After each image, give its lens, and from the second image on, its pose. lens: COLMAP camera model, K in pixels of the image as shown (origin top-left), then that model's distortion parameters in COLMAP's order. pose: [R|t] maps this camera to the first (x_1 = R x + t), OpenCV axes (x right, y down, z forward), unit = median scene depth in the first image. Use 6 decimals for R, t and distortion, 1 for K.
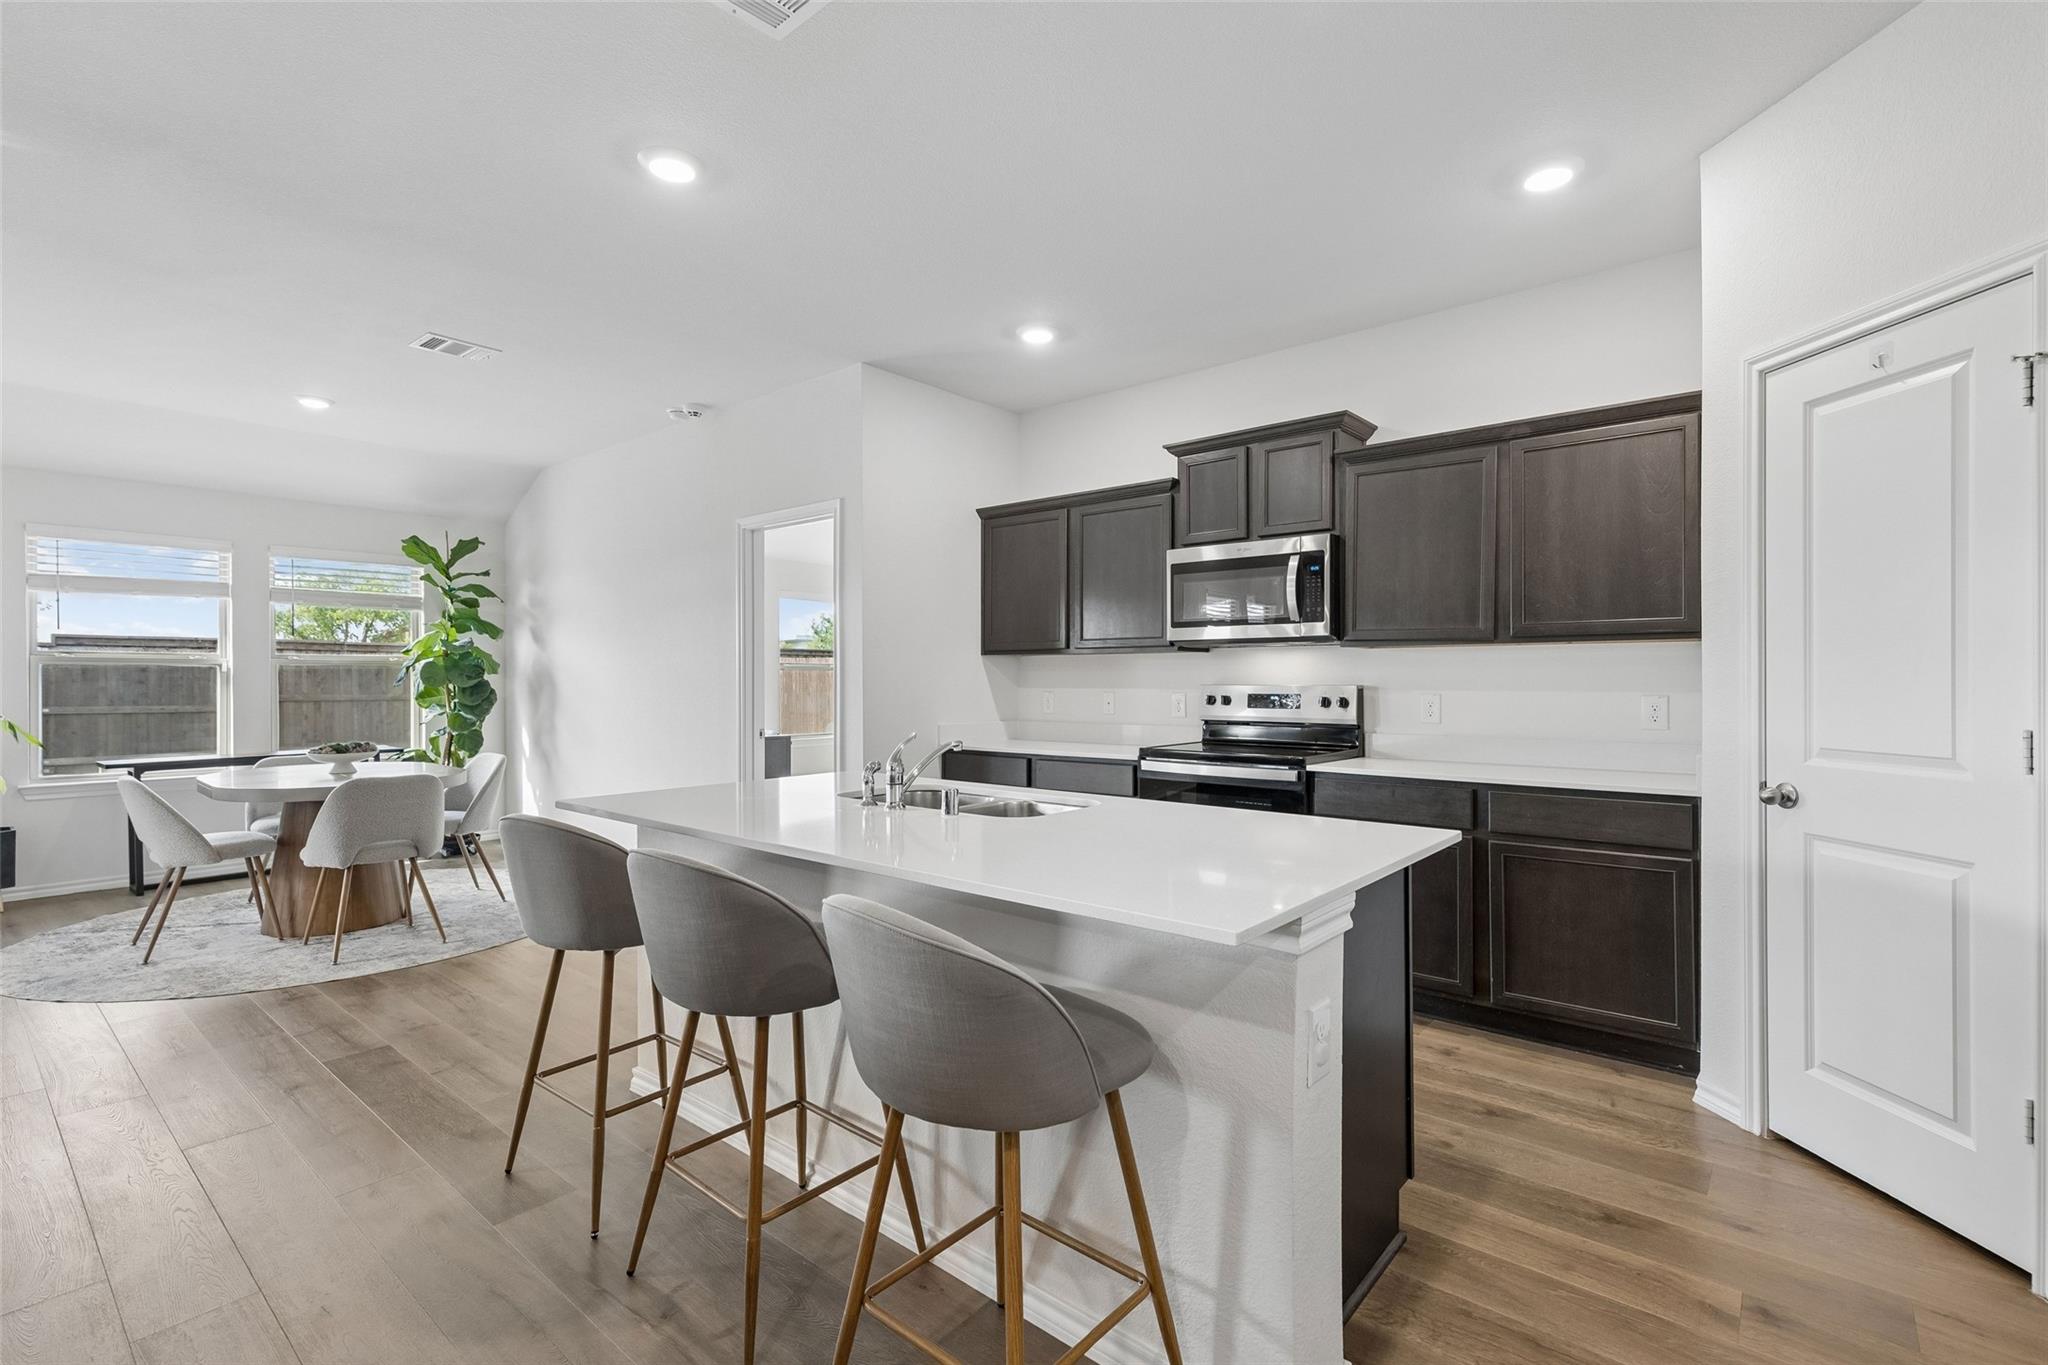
lens RADIAL K [[930.1, 0, 1024.0], [0, 930.1, 682.5], [0, 0, 1]] dist [0.012669, -0.000261]
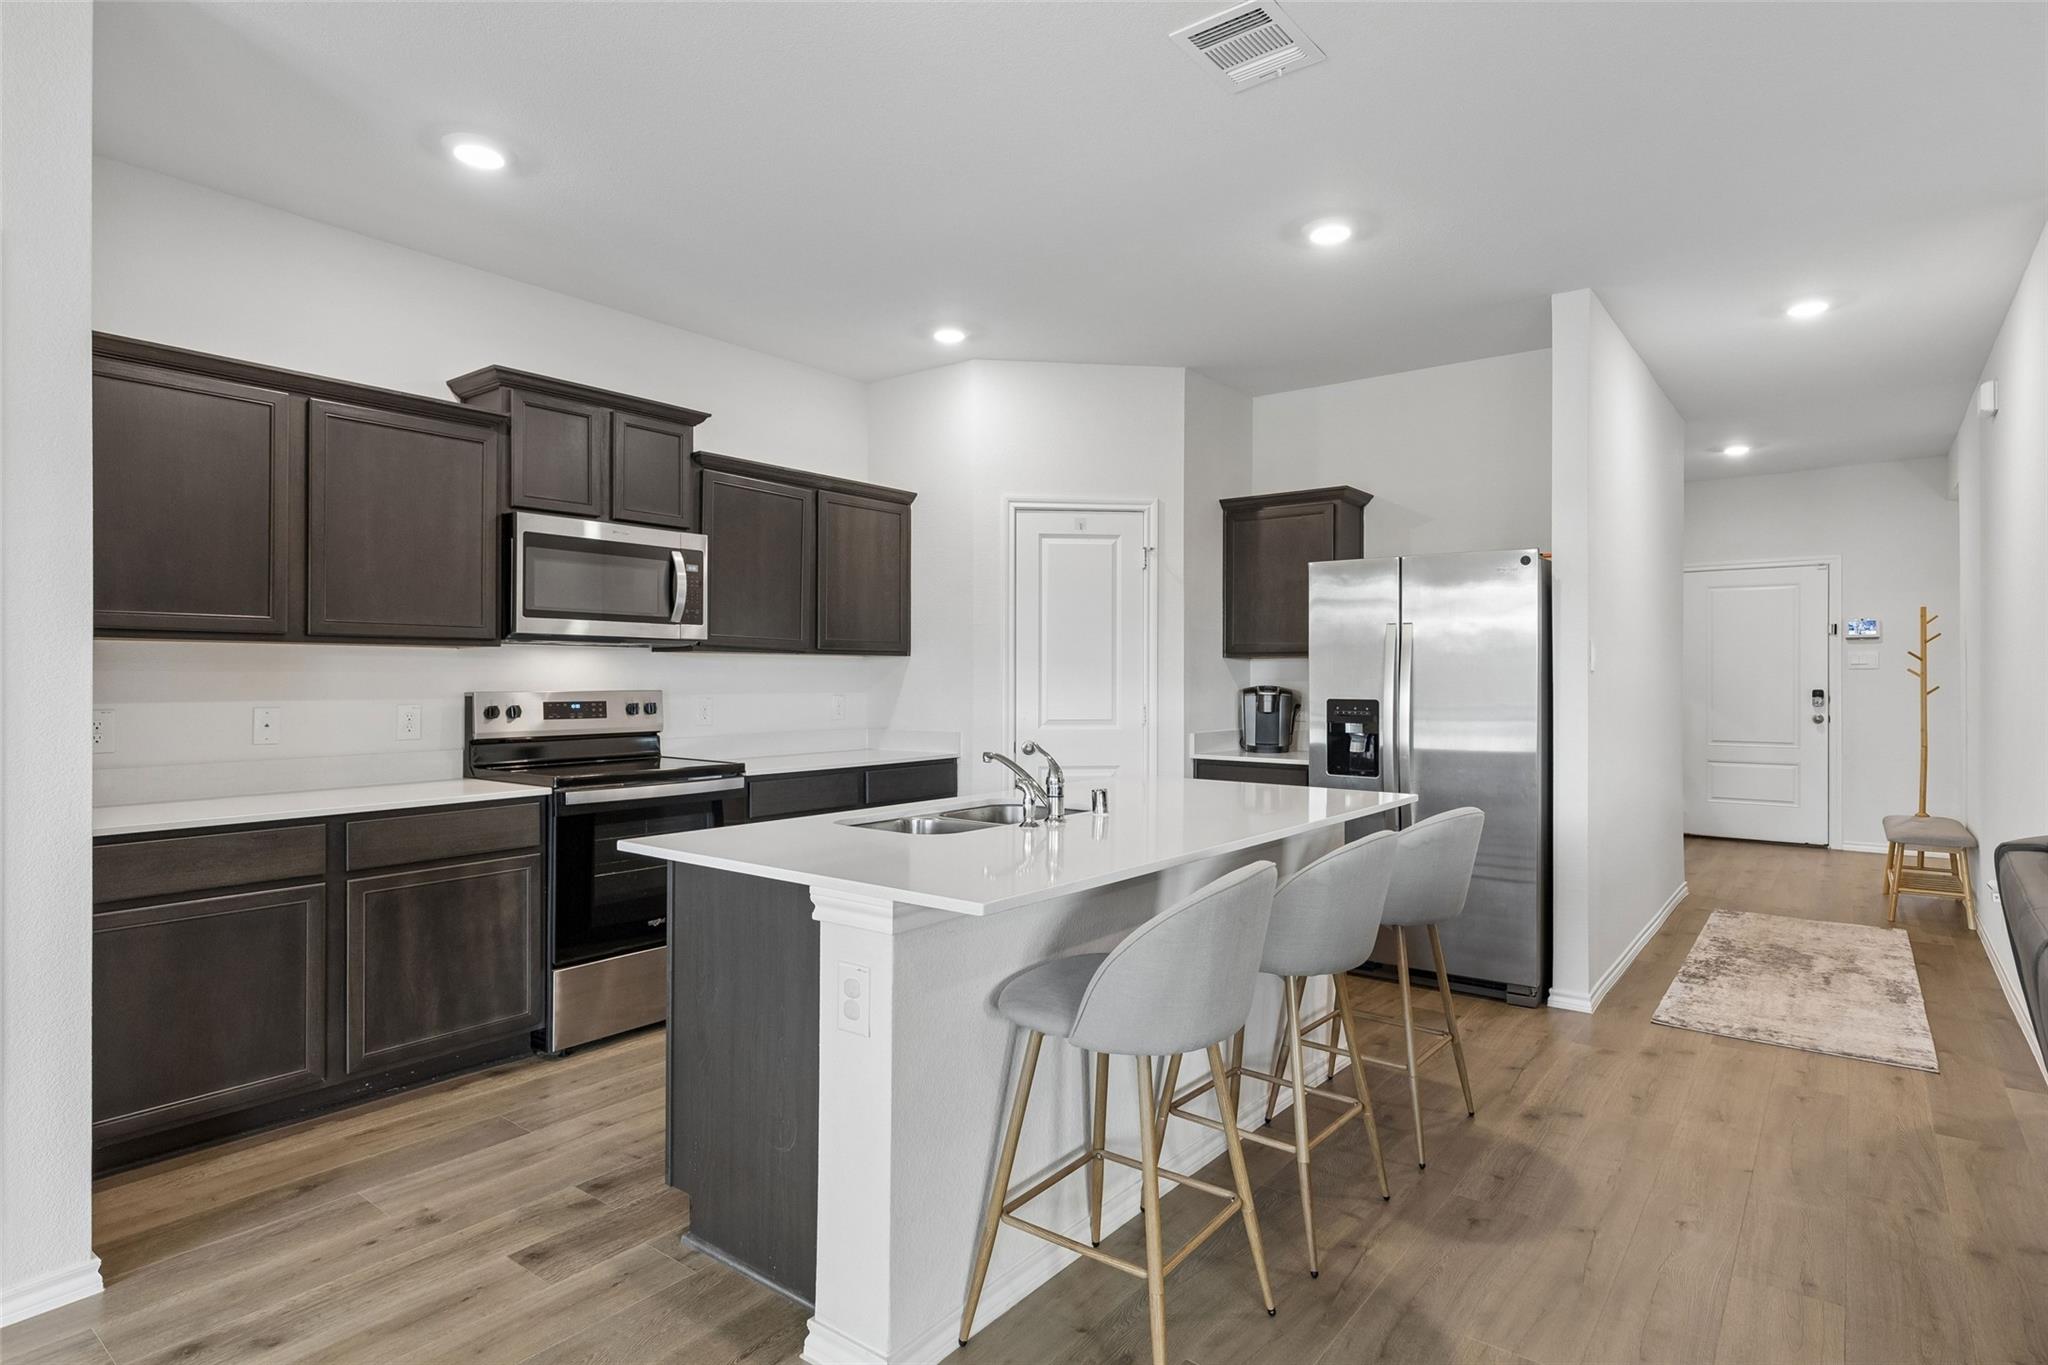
lens RADIAL K [[1123.9, 0, 1021.0], [0, 1123.9, 665.2], [0, 0, 1]] dist [0.069888, -0.041422]
pose [[-0.046060, 0.010959, 0.998879, -0.807225], [0.001391, 0.999940, -0.010906, -0.009373], [-0.998938, 0.000887, -0.046073, 0.670741]]
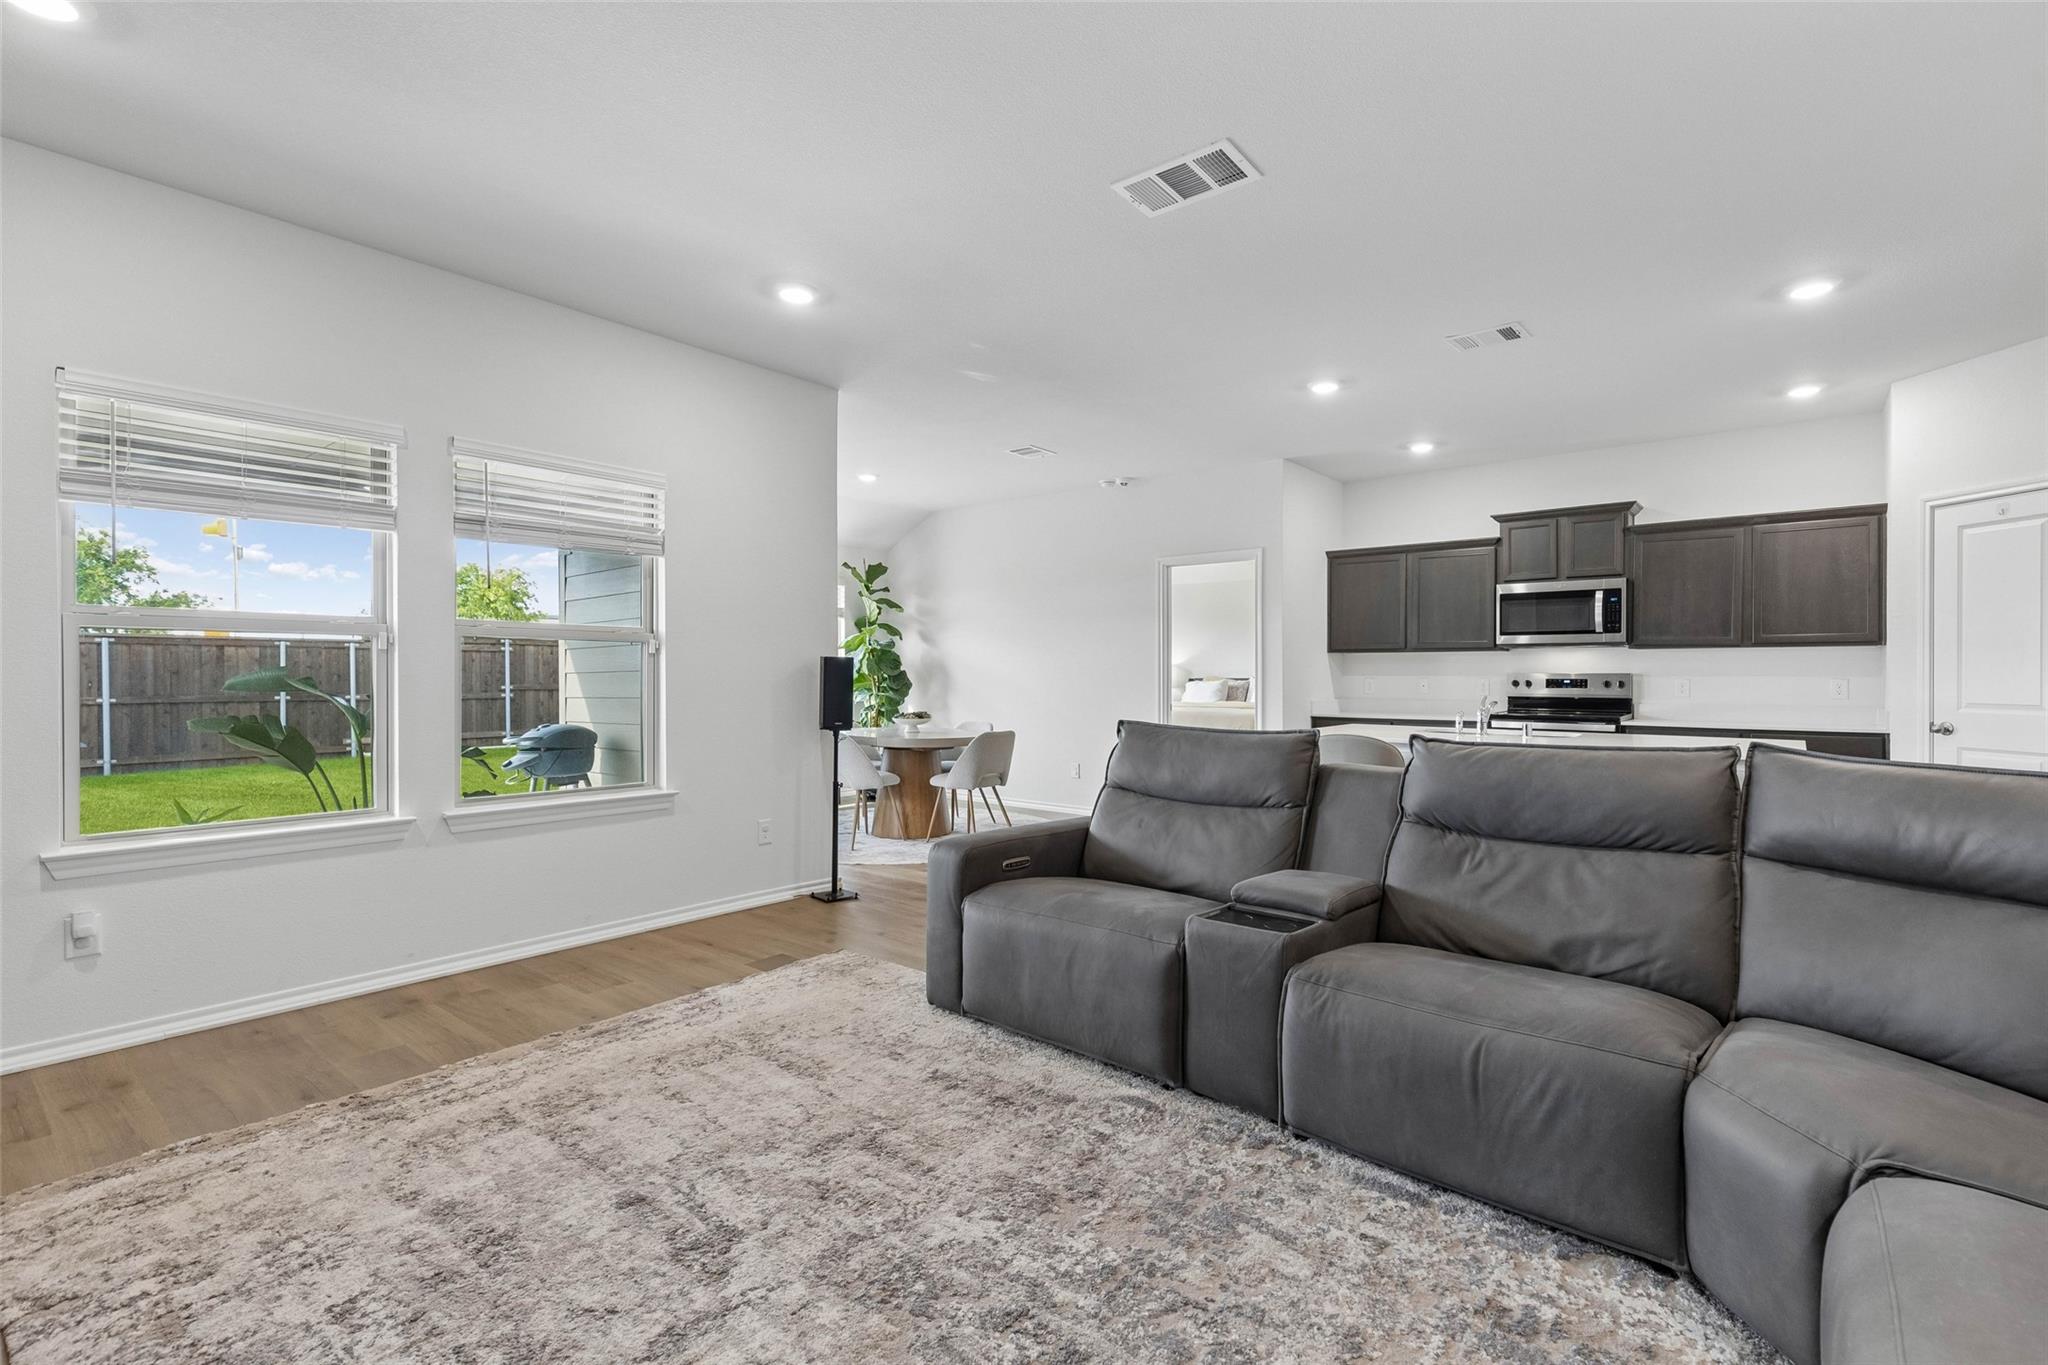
lens RADIAL K [[921.7, 0, 1024.0], [0, 921.7, 682.5], [0, 0, 1]] dist [0.002250, 0.000278]
pose [[0.999999, 0.001573, -0.000539, -0.650136], [-0.001569, 0.999974, 0.006968, 0.009263], [0.000550, -0.006967, 0.999976, -0.541193]]
